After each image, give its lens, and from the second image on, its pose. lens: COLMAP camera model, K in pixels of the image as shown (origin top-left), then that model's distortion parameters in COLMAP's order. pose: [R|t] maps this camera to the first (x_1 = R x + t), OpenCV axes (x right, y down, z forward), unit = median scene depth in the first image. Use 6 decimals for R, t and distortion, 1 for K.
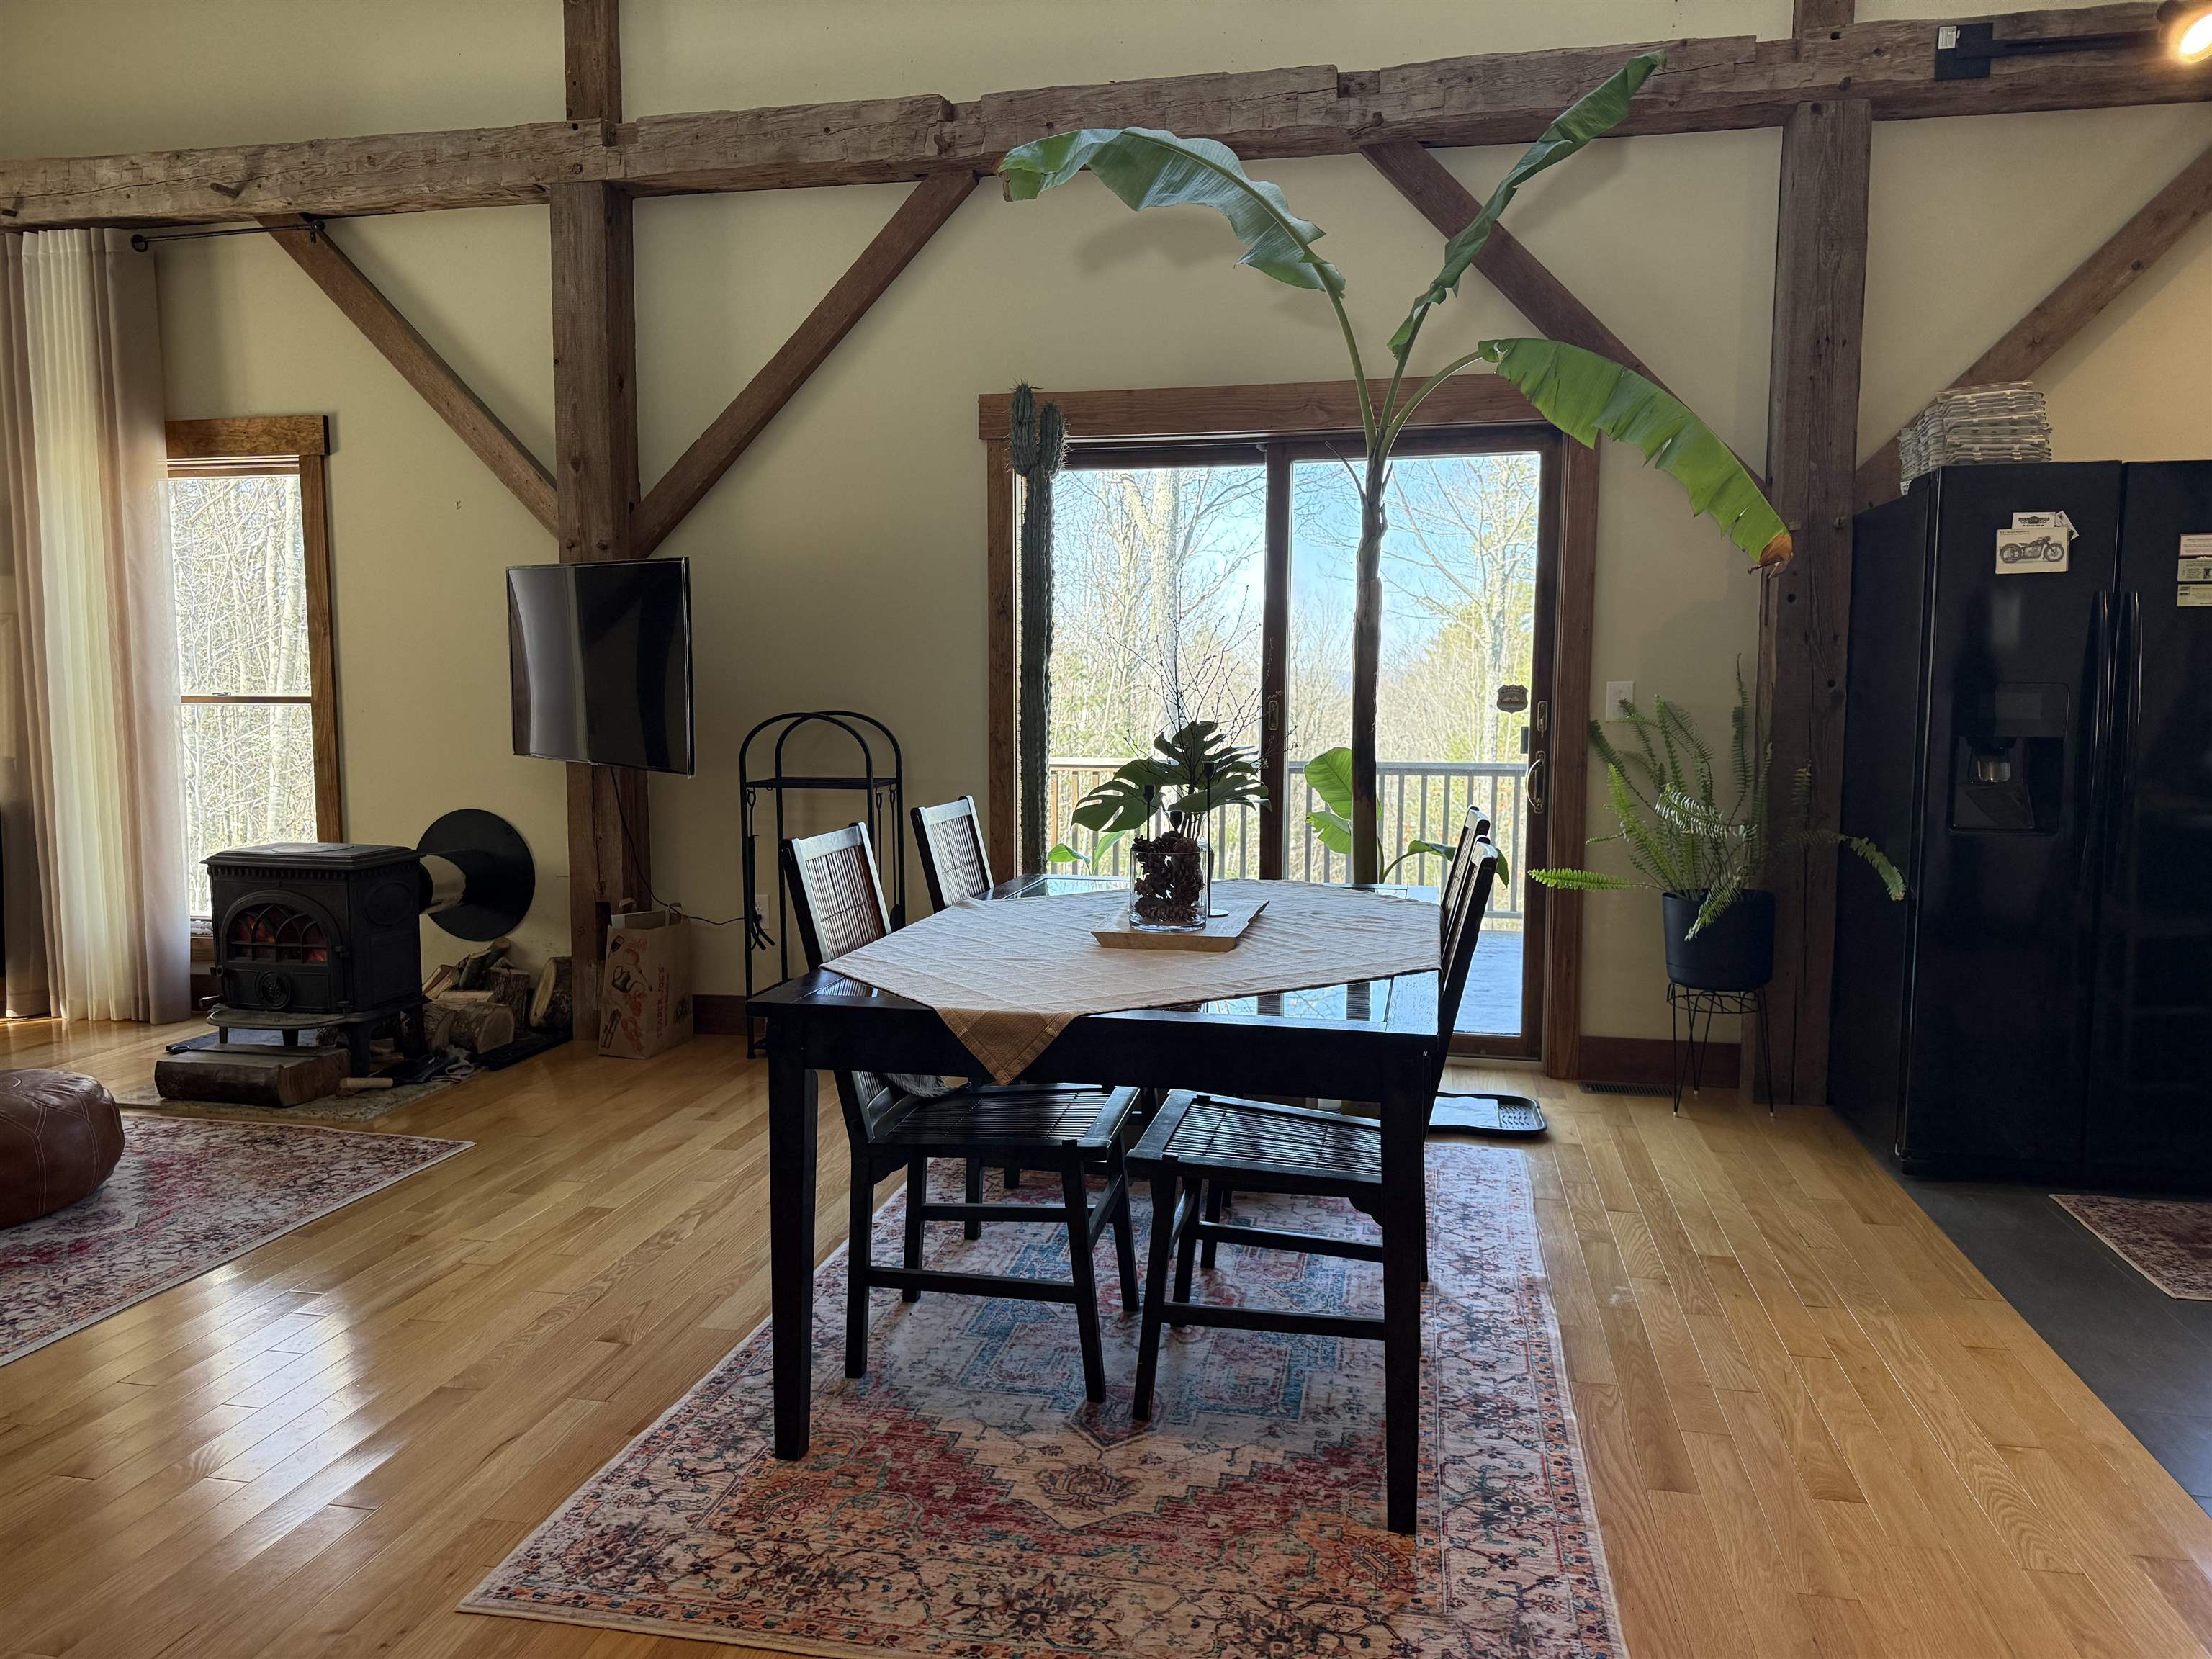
lens RADIAL K [[1563.8, 0, 1100.1], [0, 1563.8, 842.4], [0, 0, 1]] dist [0.040532, -0.049297]
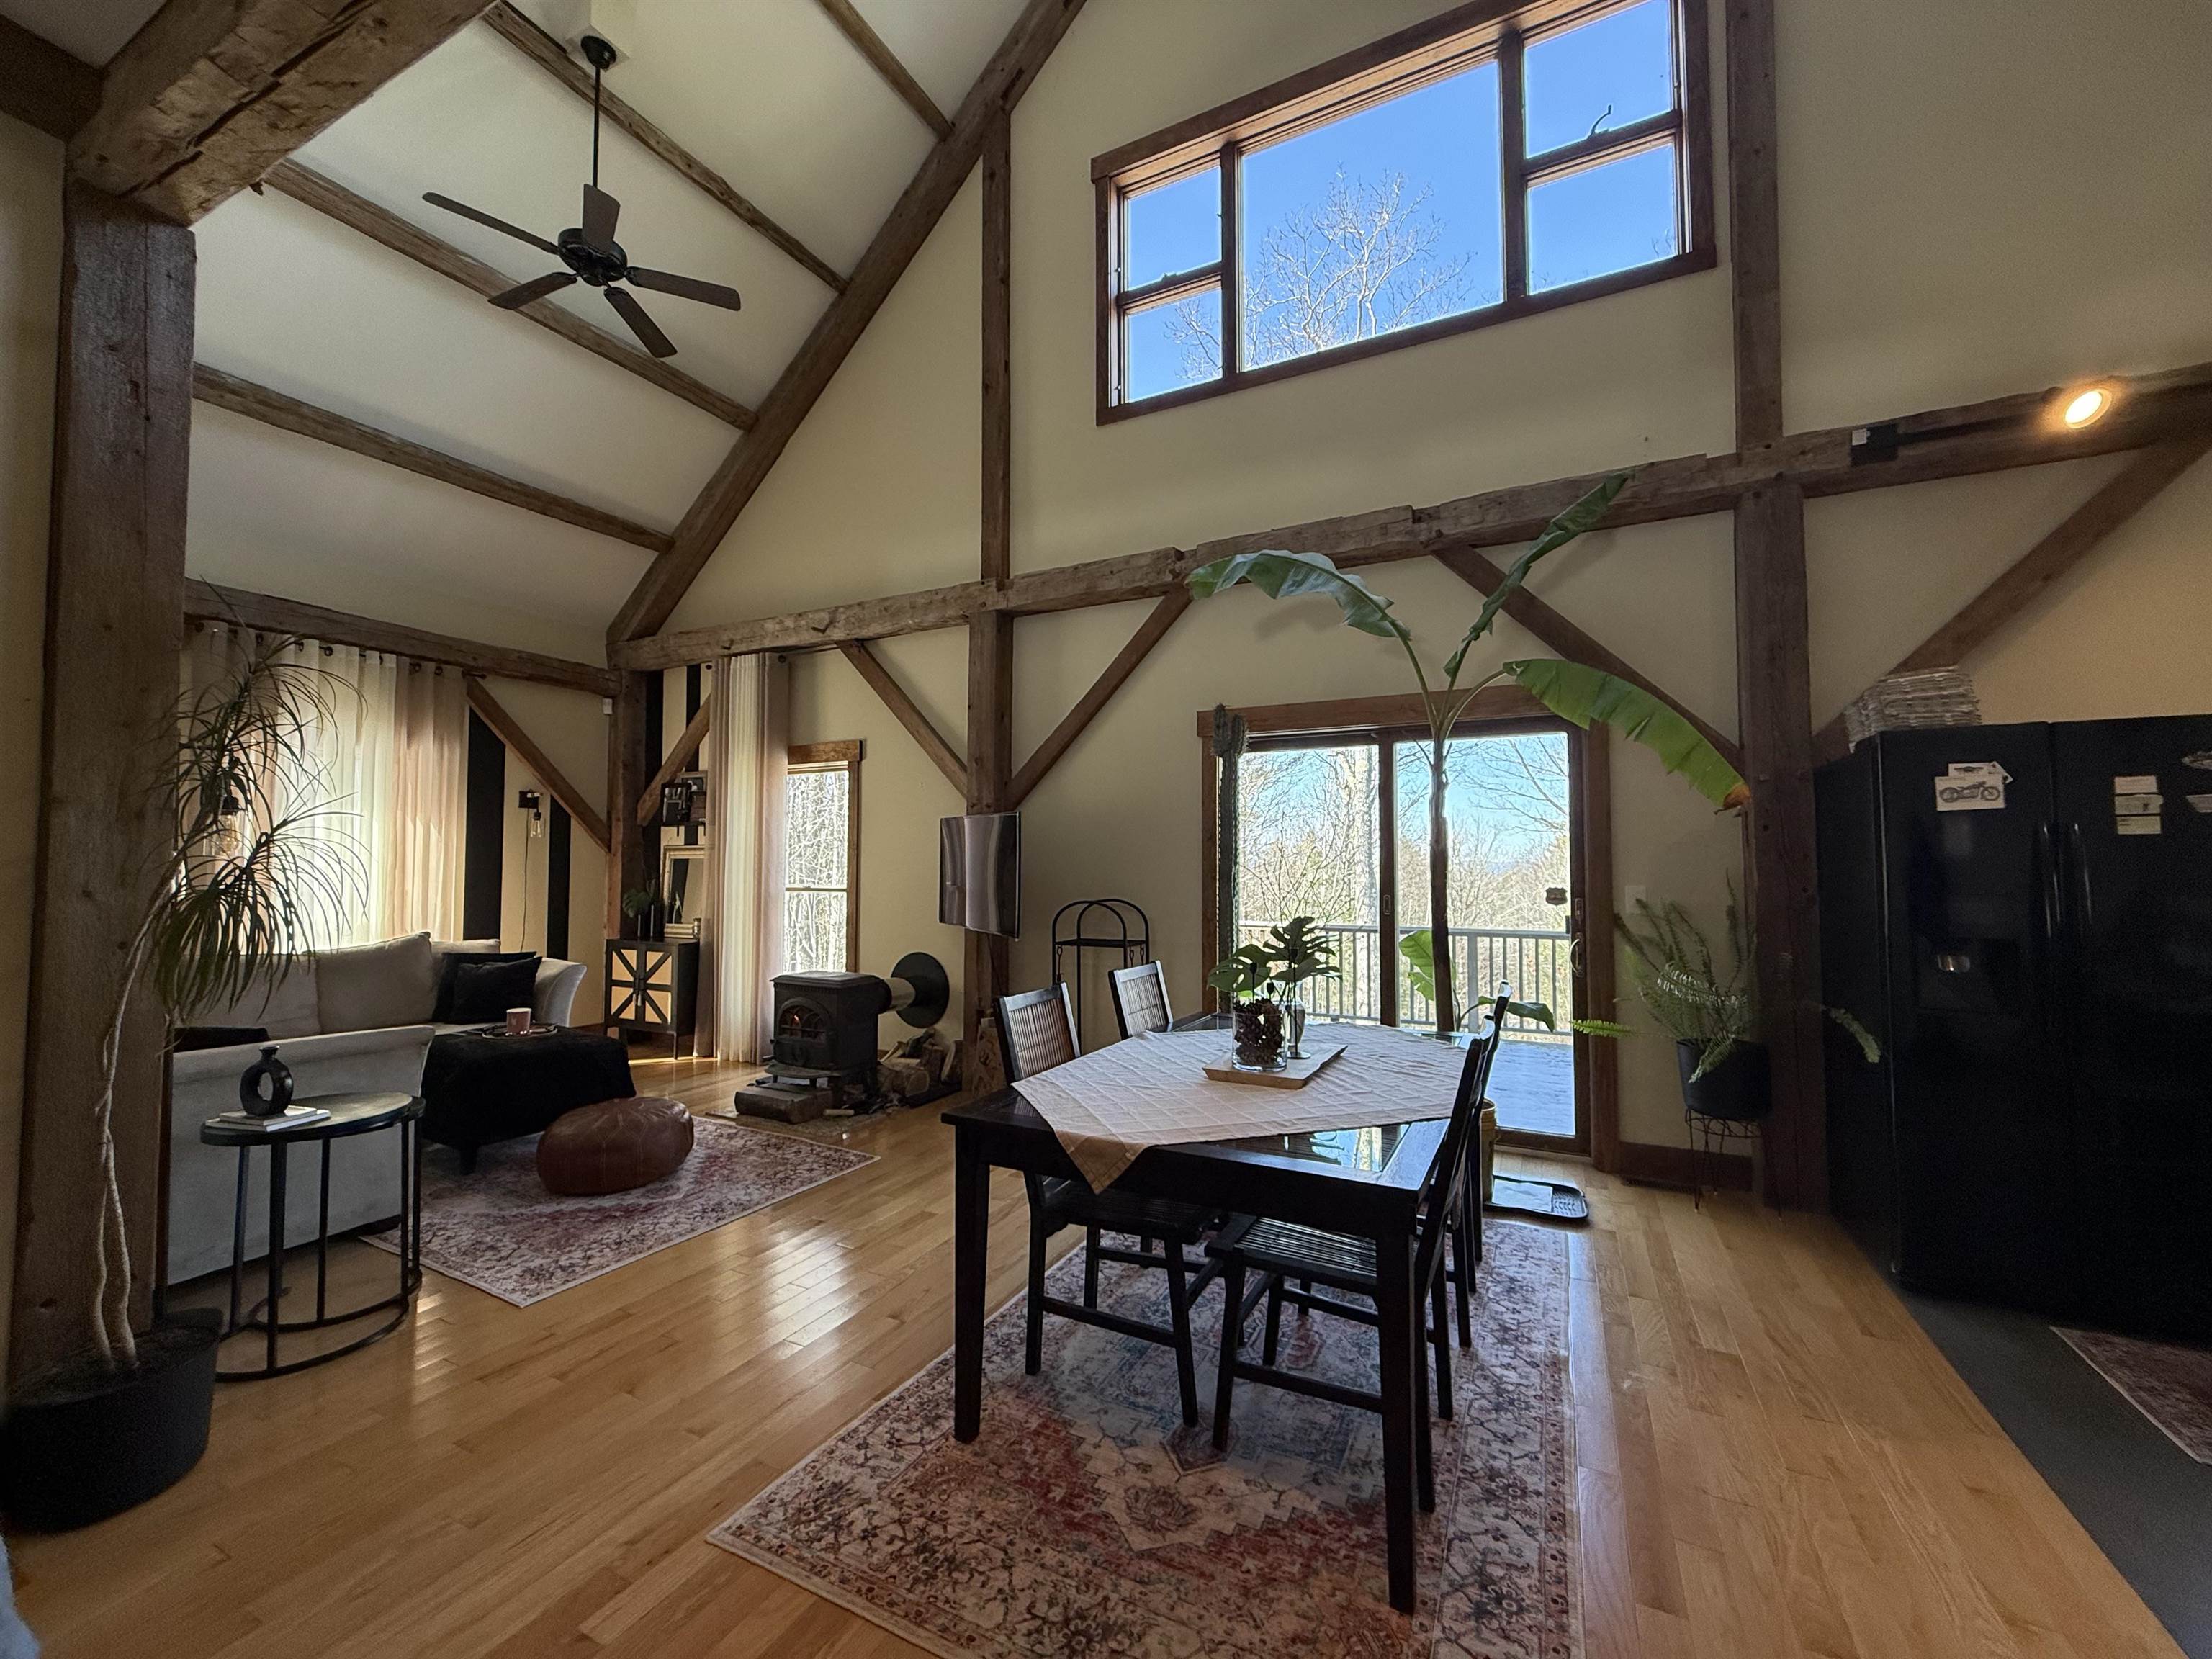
lens RADIAL K [[876.3, 0, 1102.6], [0, 876.3, 830.4], [0, 0, 1]] dist [0.002197, -0.000583]
pose [[0.963772, -0.011915, -0.266460, 0.090633], [-0.027025, 0.989498, -0.141994, -0.030679], [0.265354, 0.144051, 0.953329, 0.121179]]
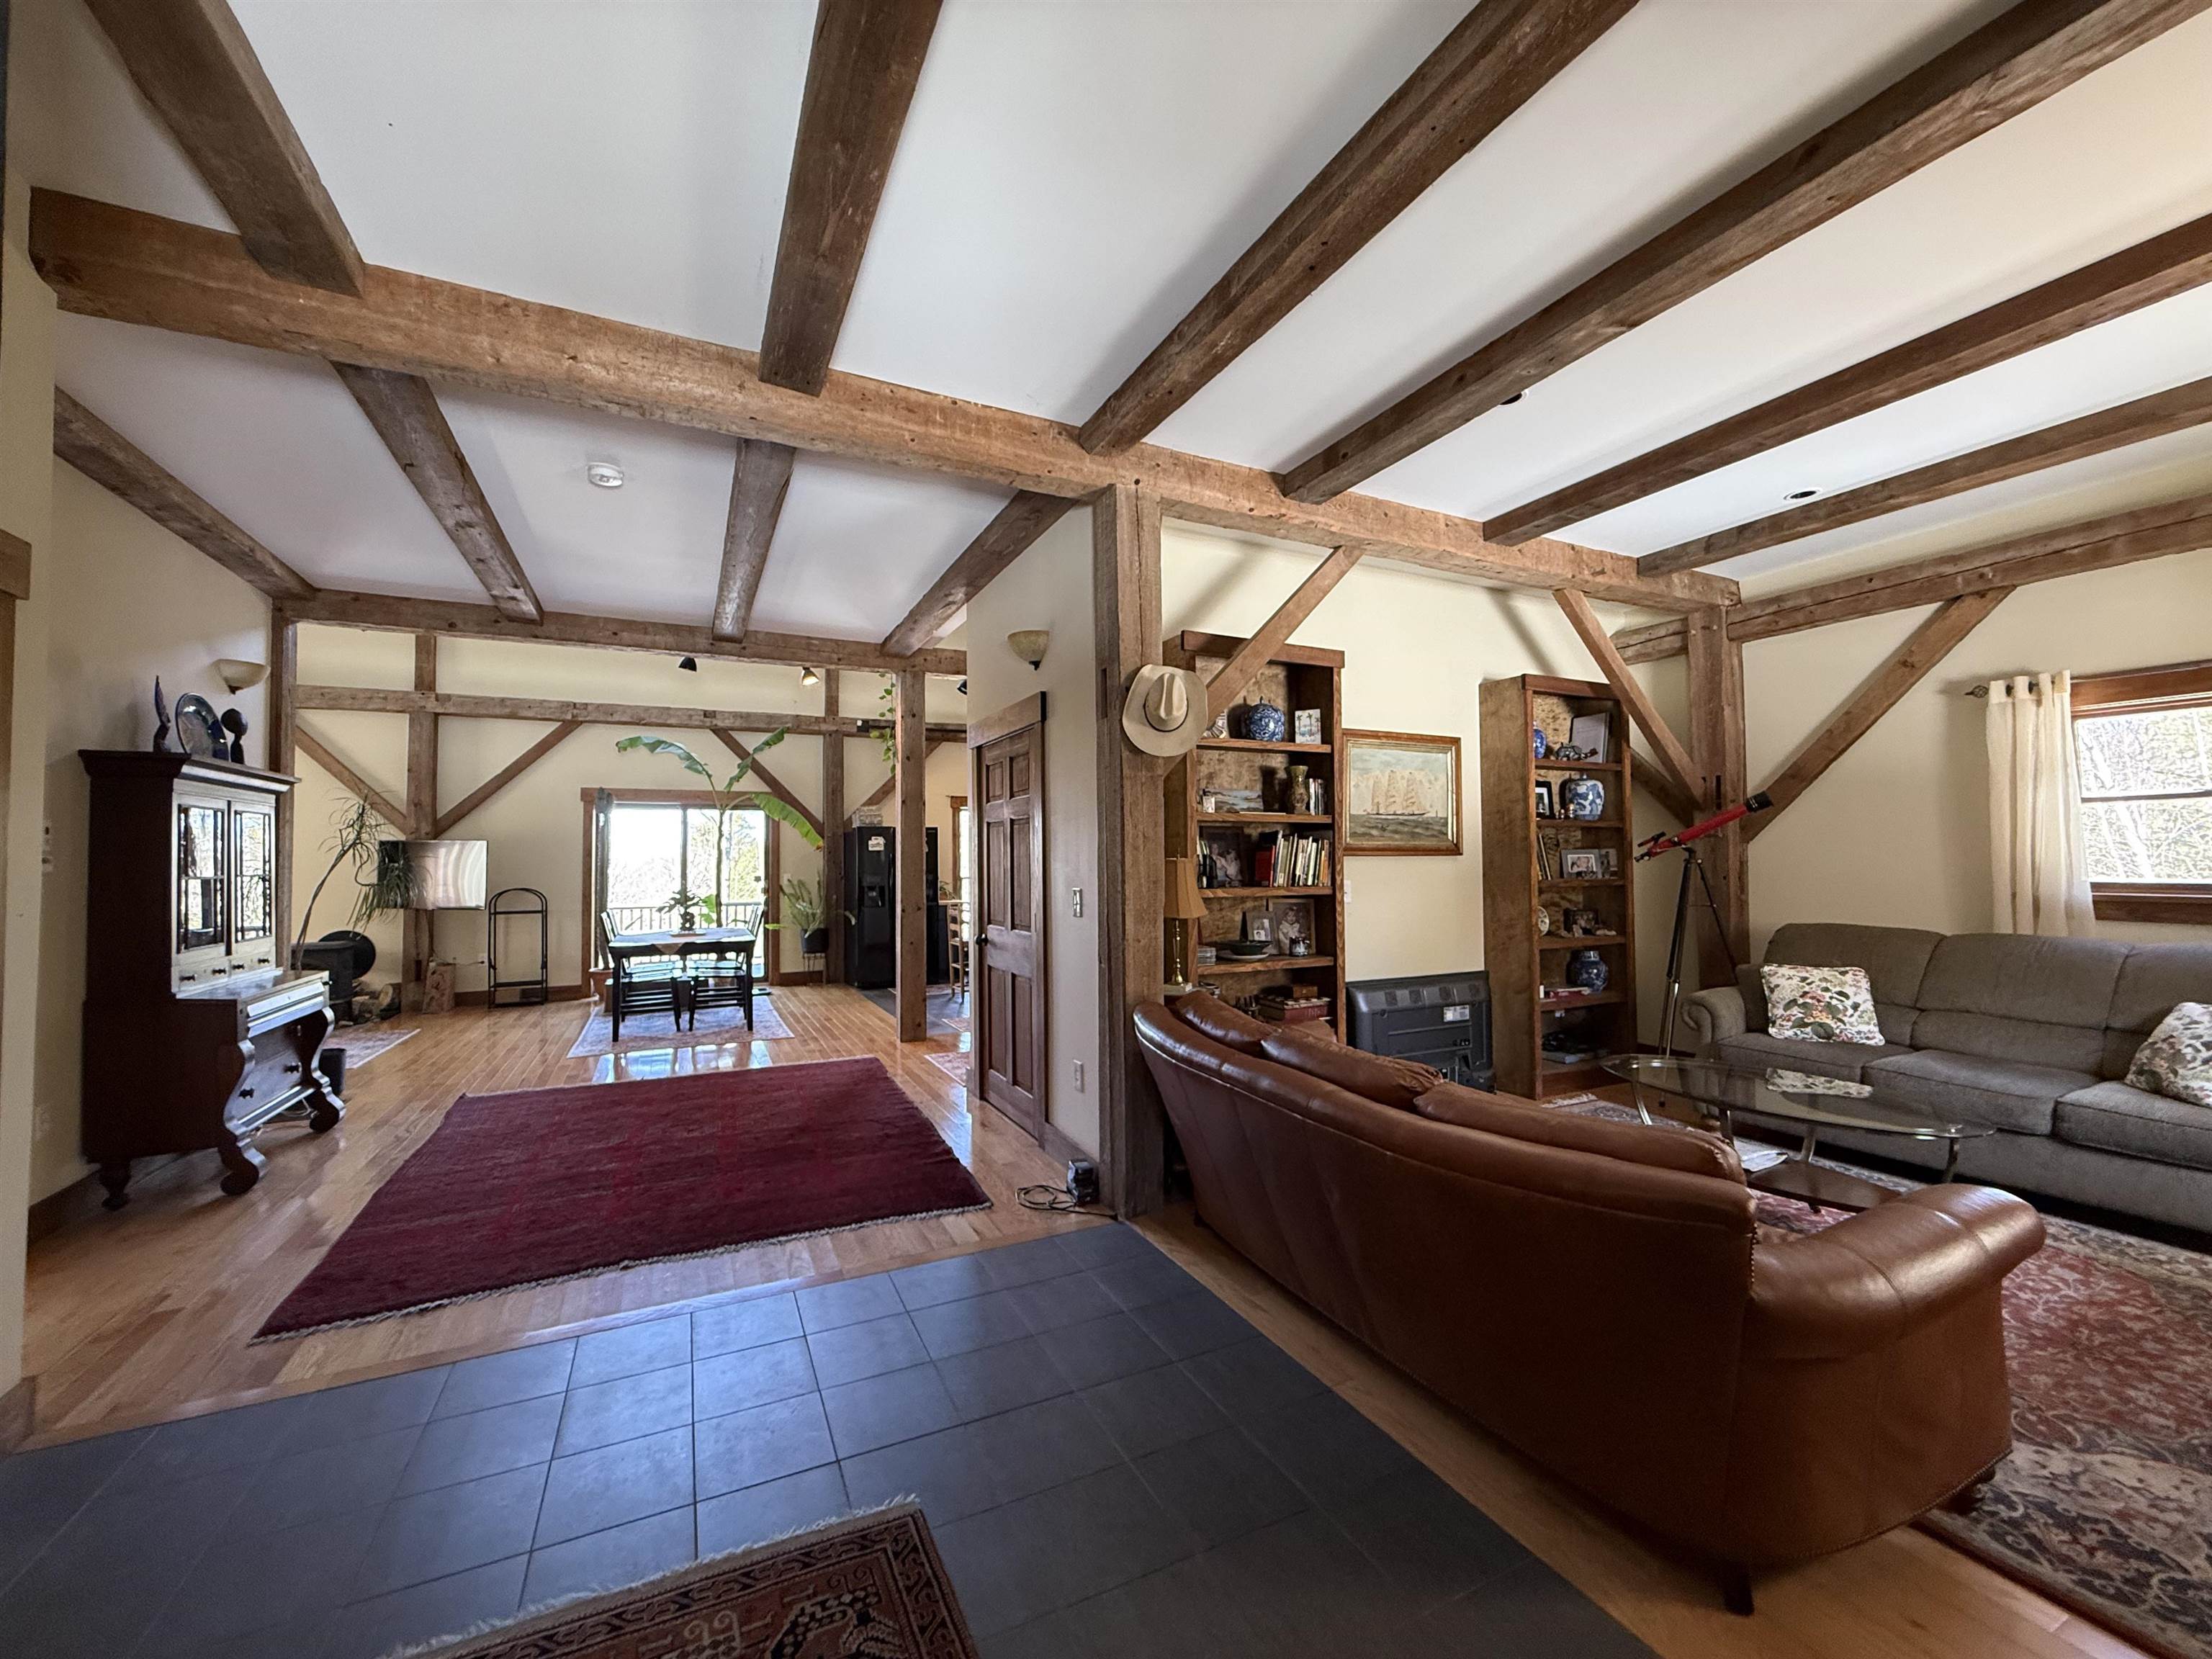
lens RADIAL K [[878.9, 0, 1103.0], [0, 878.9, 830.6], [0, 0, 1]] dist [0.000993, -0.000337]
pose [[0.793070, 0.010739, 0.609036, -0.404520], [0.073172, 0.990925, -0.112756, 0.099343], [-0.604720, 0.133988, 0.785087, -1.288548]]
